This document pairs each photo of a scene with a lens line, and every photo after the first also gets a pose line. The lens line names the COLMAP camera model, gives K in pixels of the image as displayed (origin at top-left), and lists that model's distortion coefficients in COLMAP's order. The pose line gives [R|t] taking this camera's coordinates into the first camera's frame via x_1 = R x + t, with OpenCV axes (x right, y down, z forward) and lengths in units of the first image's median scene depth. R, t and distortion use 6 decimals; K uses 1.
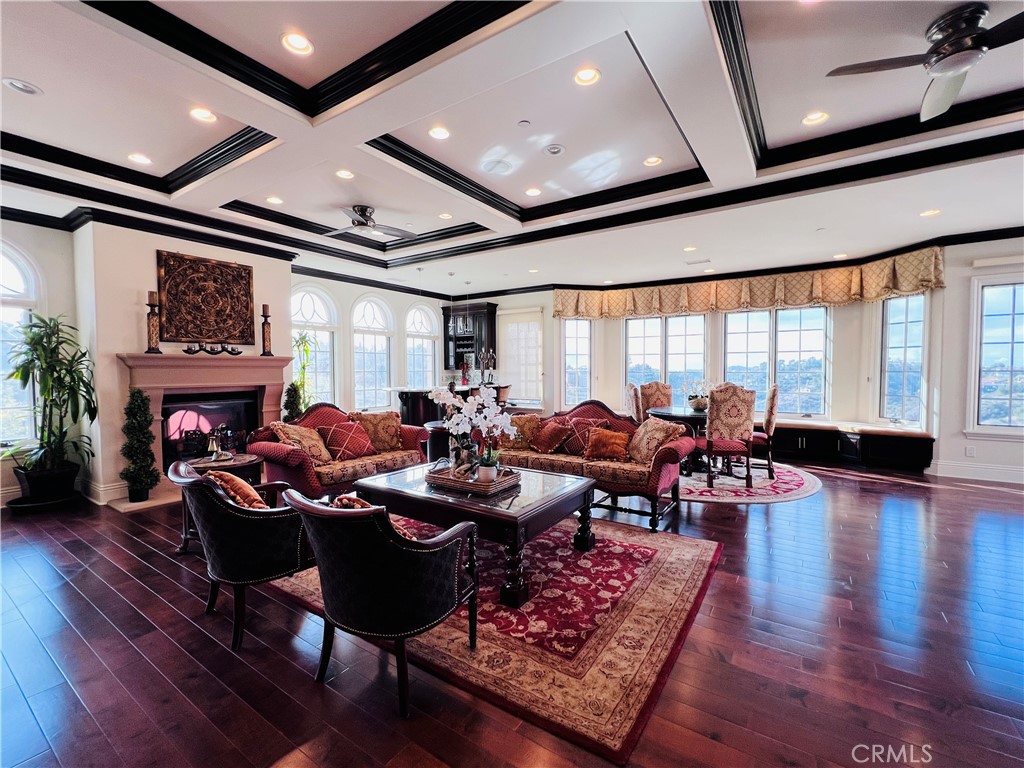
lens RADIAL K [[443.4, 0, 514.1], [0, 443.4, 384.6], [0, 0, 1]] dist [-0.000940, -0.000186]
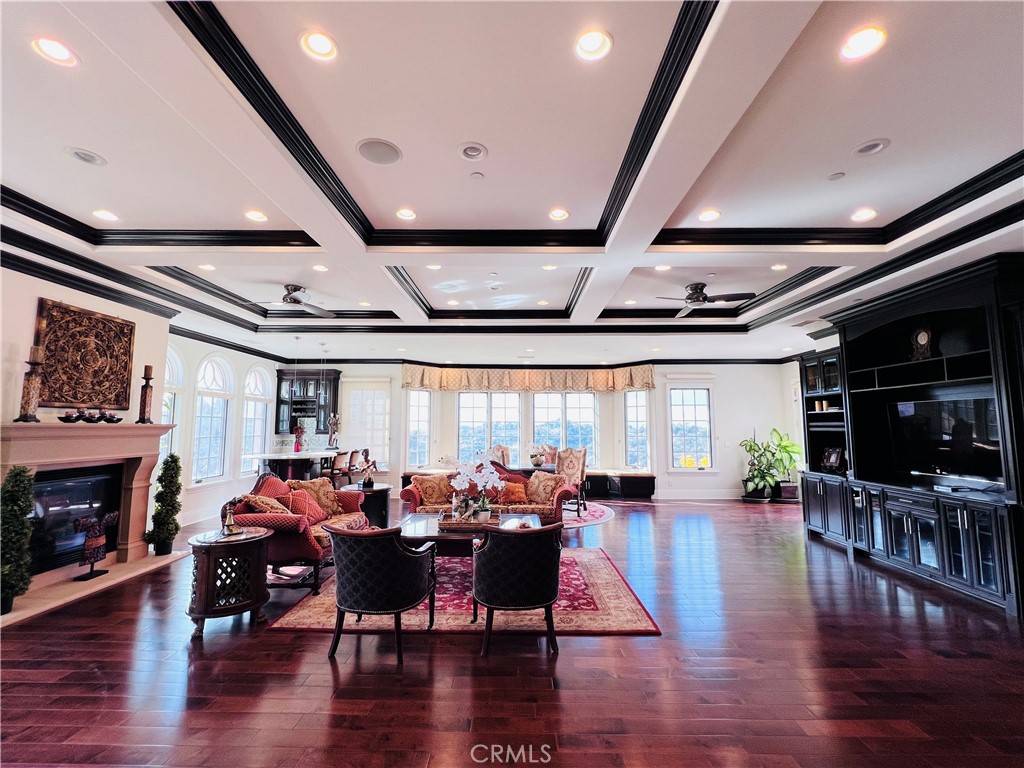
lens RADIAL K [[443.4, 0, 514.1], [0, 443.4, 384.6], [0, 0, 1]] dist [-0.000940, -0.000186]
pose [[0.837701, 0.057288, 0.543116, -0.470848], [0.014978, 0.991699, -0.127707, -0.019327], [-0.545924, 0.115115, 0.829889, -0.155185]]
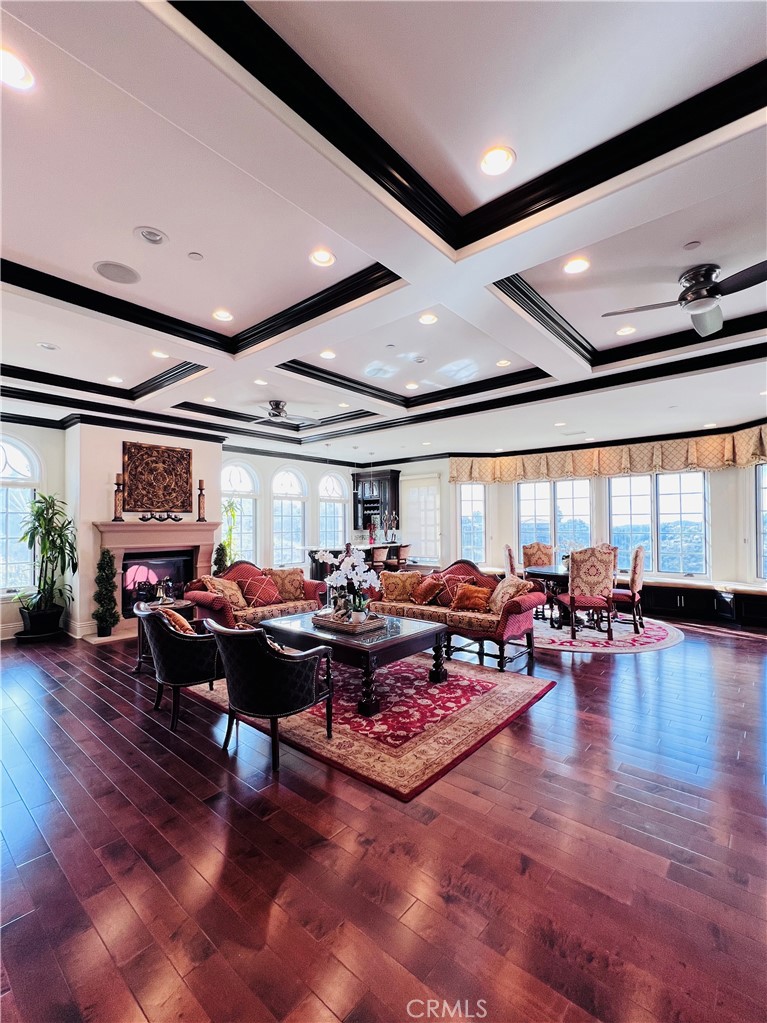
lens RADIAL K [[445.9, 0, 387.1], [0, 445.9, 517.4], [0, 0, 1]] dist [-0.001511, -0.000686]
pose [[0.992787, -0.004627, -0.119806, 0.111239], [-0.001476, 0.998708, -0.050798, -0.015142], [0.119886, 0.050609, 0.991497, -0.179647]]
